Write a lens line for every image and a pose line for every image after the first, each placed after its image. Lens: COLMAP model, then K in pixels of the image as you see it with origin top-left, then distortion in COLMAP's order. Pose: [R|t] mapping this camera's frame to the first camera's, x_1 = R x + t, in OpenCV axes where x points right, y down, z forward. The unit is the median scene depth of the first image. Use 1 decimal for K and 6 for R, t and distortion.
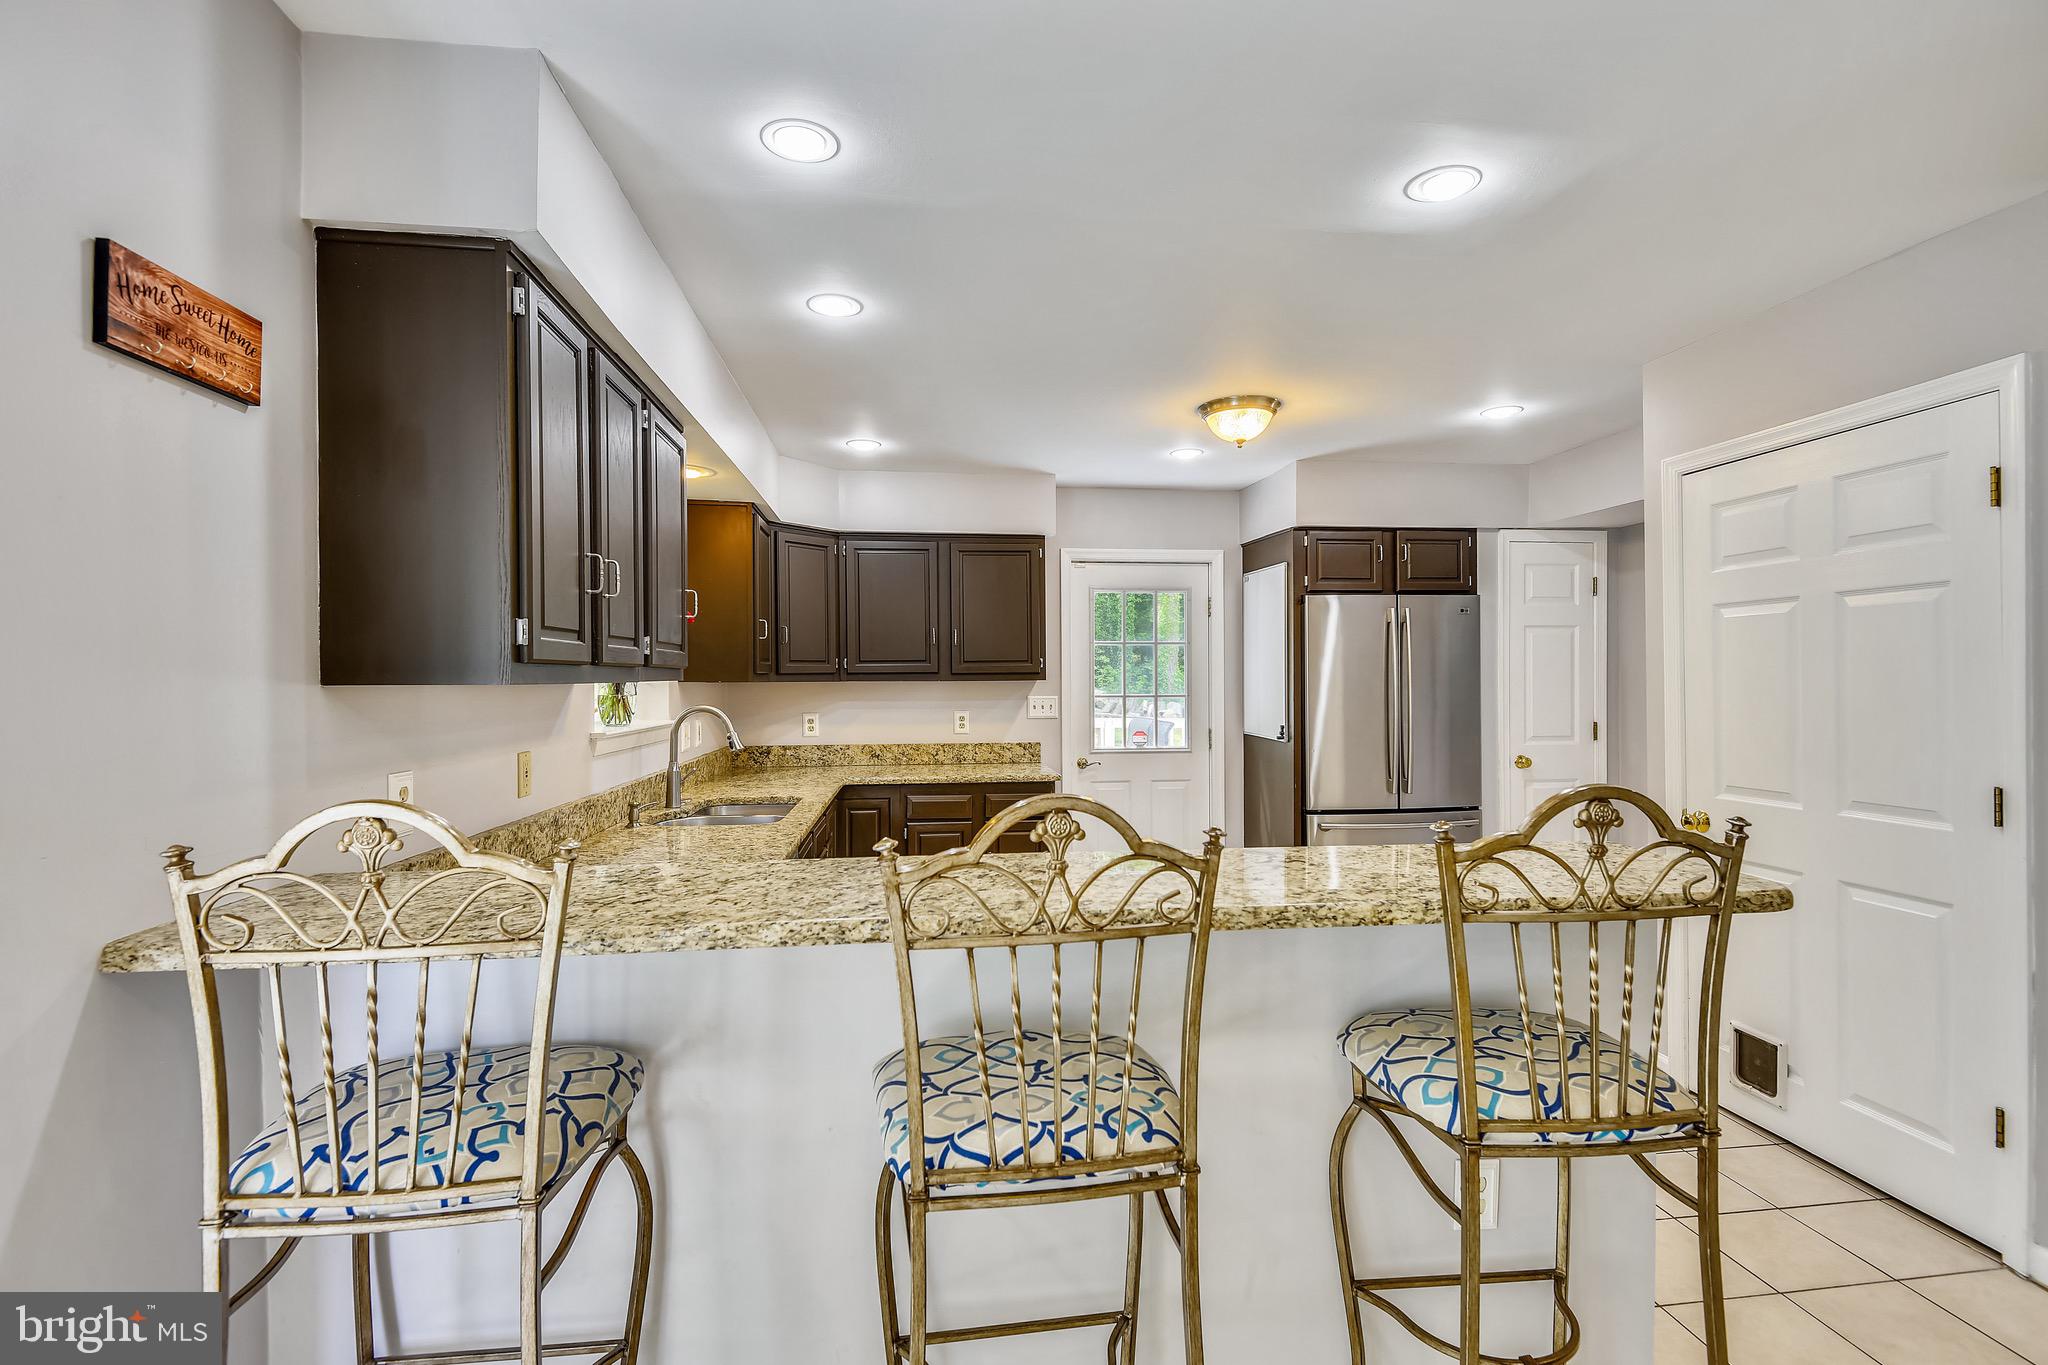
lens RADIAL K [[934.8, 0, 1025.5], [0, 934.8, 685.0], [0, 0, 1]] dist [0.010601, -0.009460]
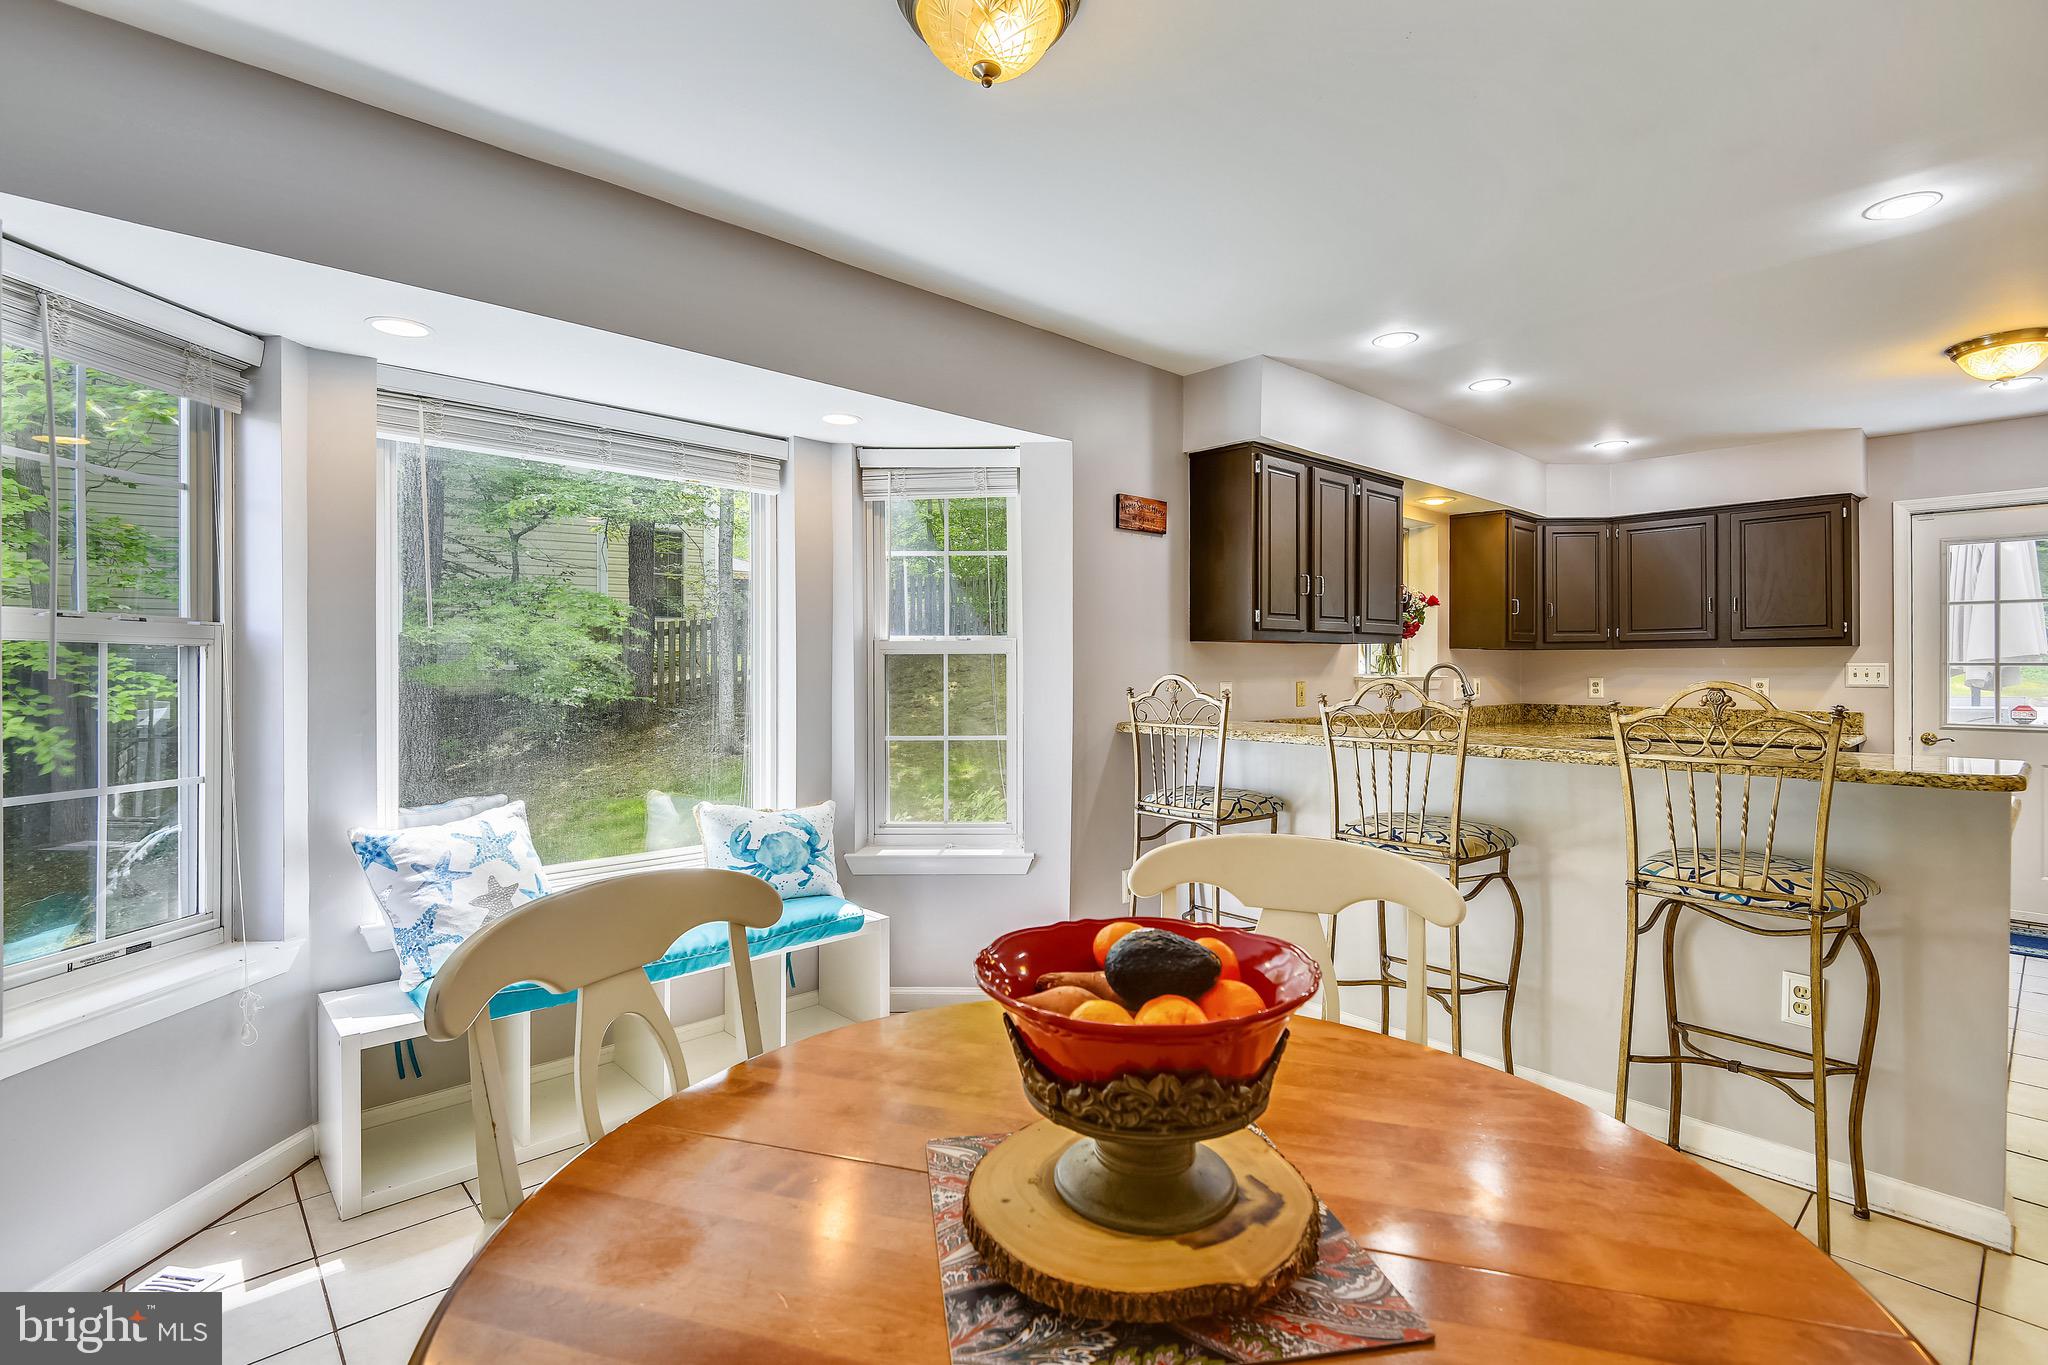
lens RADIAL K [[934.8, 0, 1035.1], [0, 934.8, 671.6], [0, 0, 1]] dist [0.010601, -0.009460]
pose [[0.581493, 0.006899, -0.813522, 0.713847], [-0.005859, 0.999974, 0.004292, 0.051016], [0.813530, 0.002271, 0.581518, -0.531078]]
